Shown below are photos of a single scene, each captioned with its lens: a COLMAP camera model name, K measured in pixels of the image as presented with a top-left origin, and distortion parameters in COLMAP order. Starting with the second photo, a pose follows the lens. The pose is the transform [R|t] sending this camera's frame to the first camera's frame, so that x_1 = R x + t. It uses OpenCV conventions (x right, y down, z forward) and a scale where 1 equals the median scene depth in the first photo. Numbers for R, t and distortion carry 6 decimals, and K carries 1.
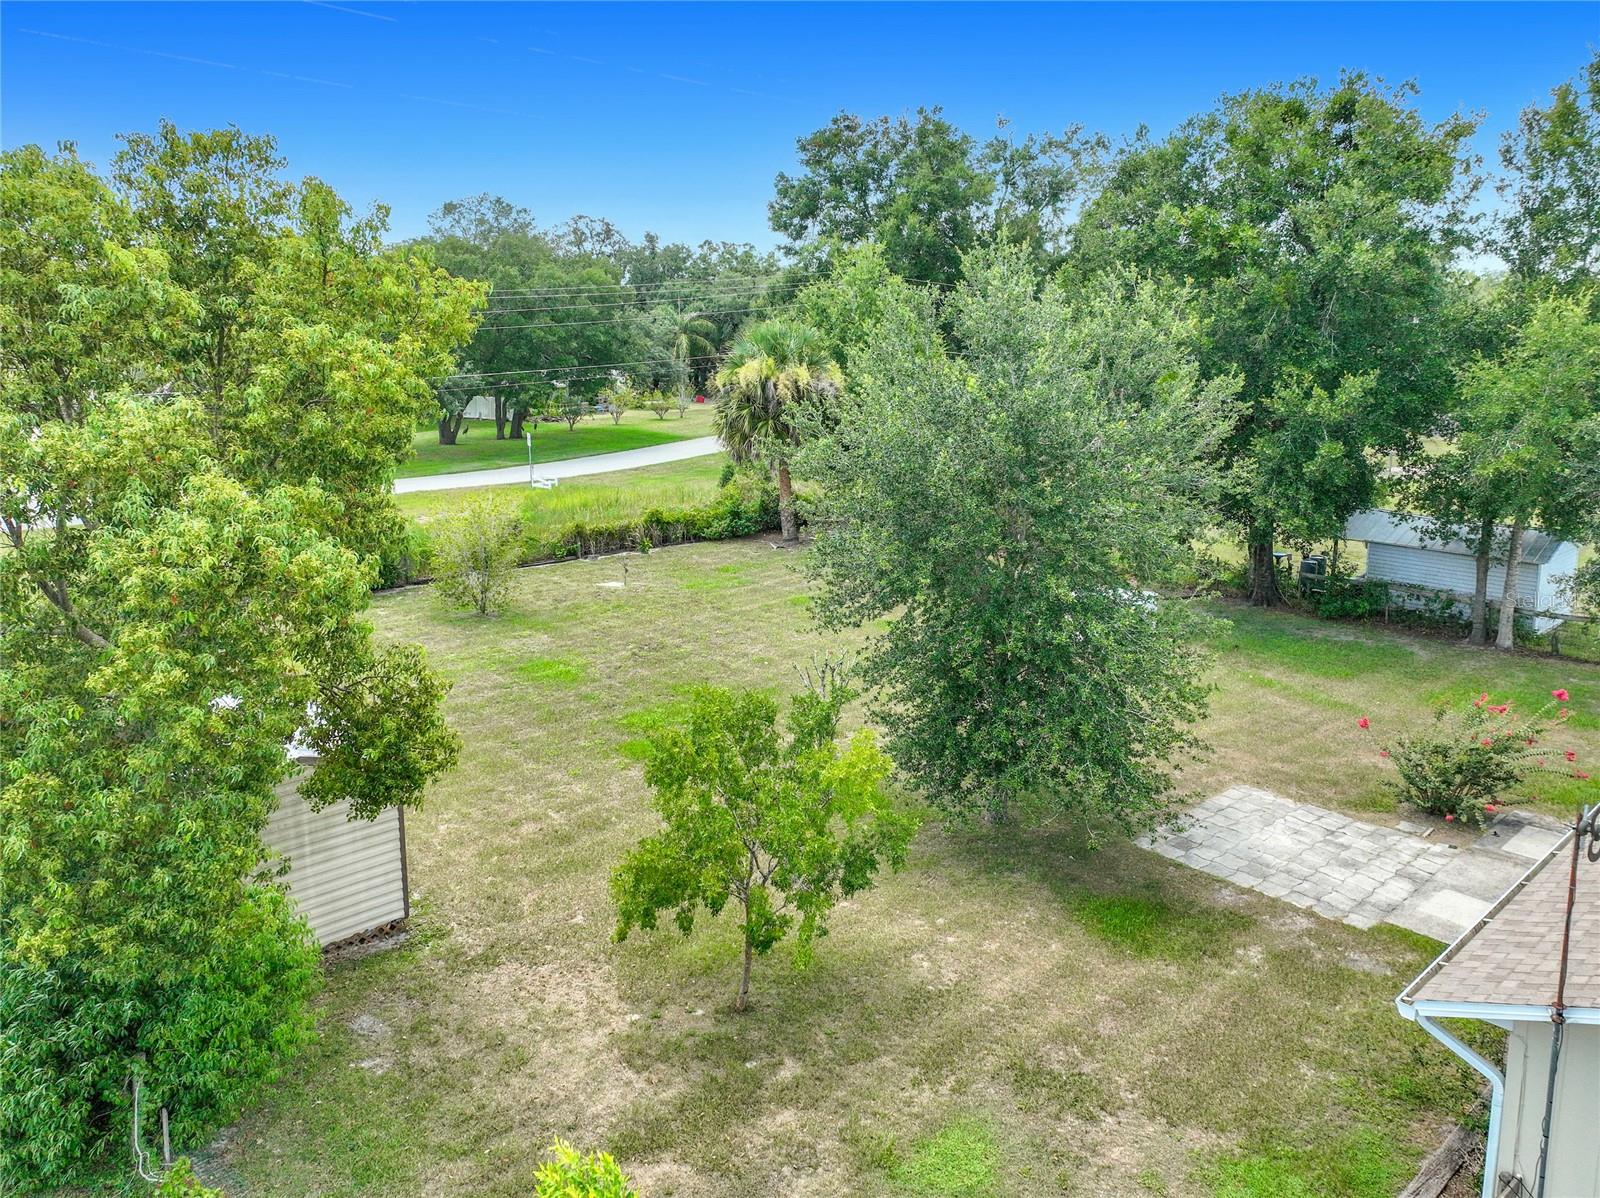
lens RADIAL K [[1199.6, 0, 799.3], [0, 1199.6, 551.8], [0, 0, 1]] dist [-0.007573, 0.023130]
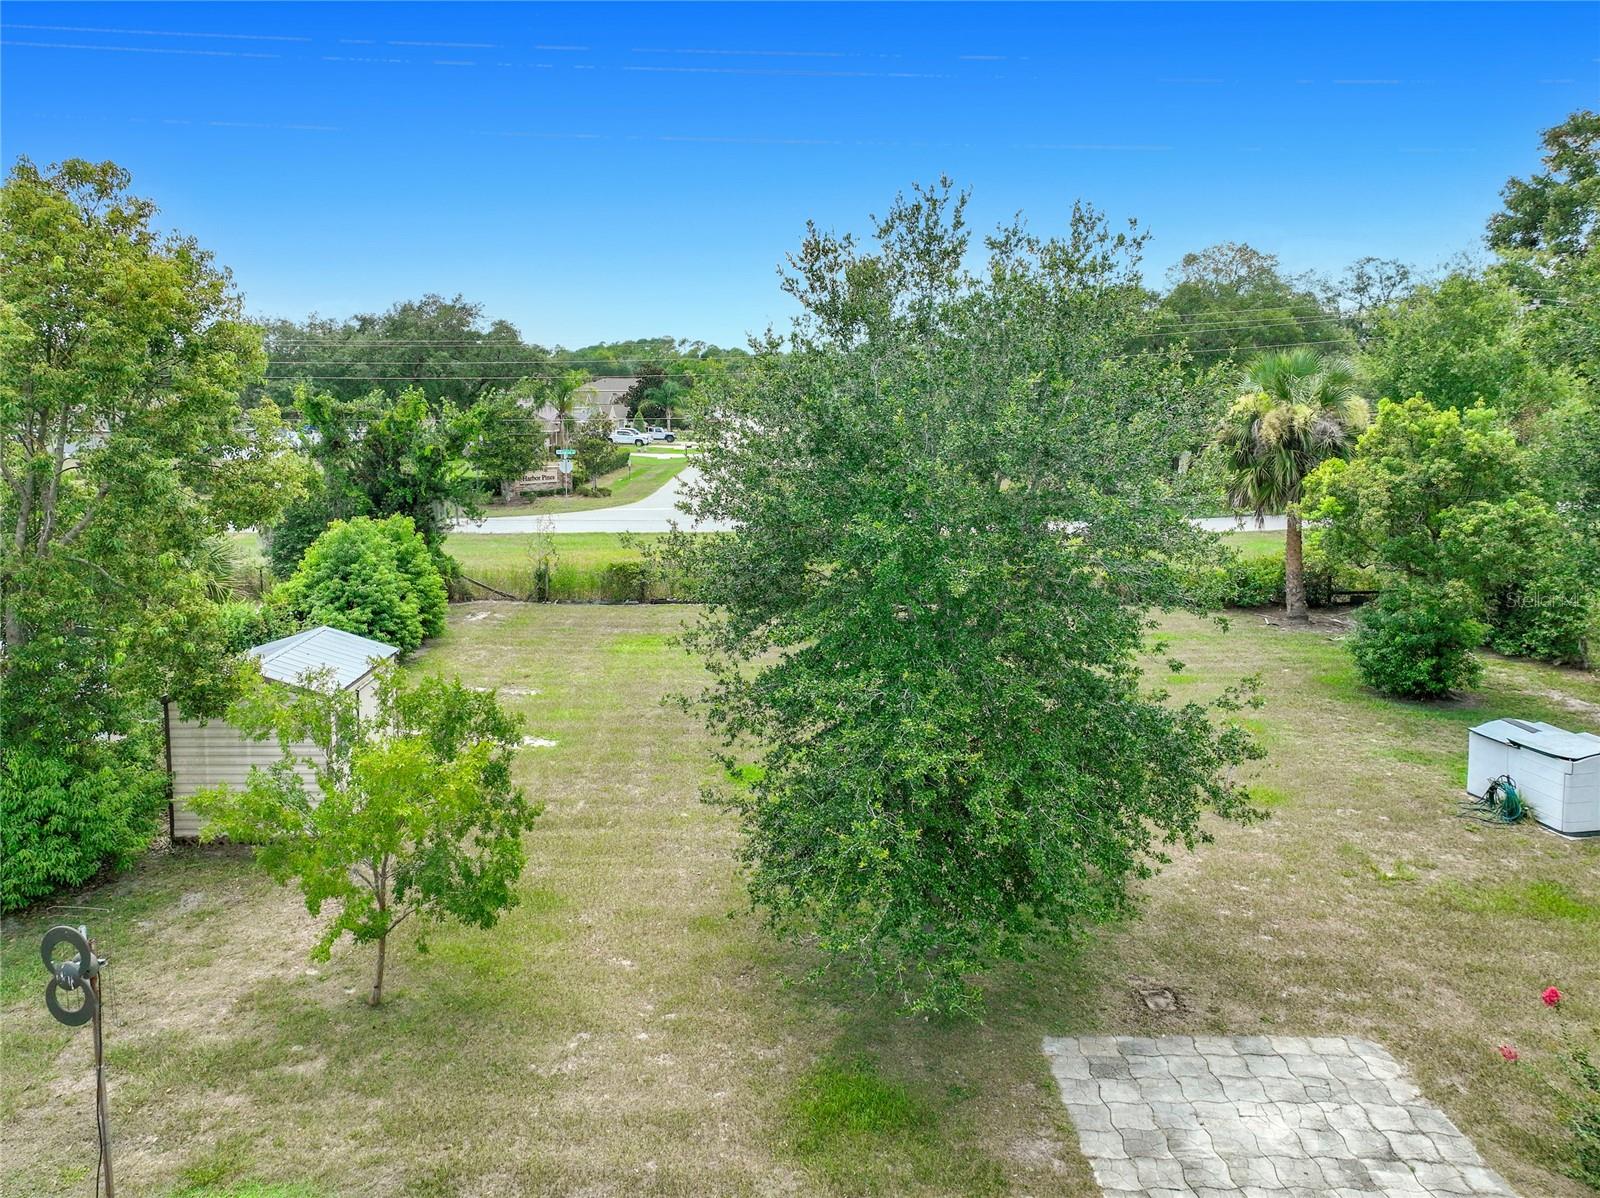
lens RADIAL K [[1199.6, 0, 799.3], [0, 1199.6, 551.8], [0, 0, 1]] dist [-0.007573, 0.023130]
pose [[0.718672, 0.086911, -0.689897, 0.601629], [-0.129191, 0.991573, -0.009665, -0.007441], [0.683243, 0.096074, 0.723843, 0.368672]]
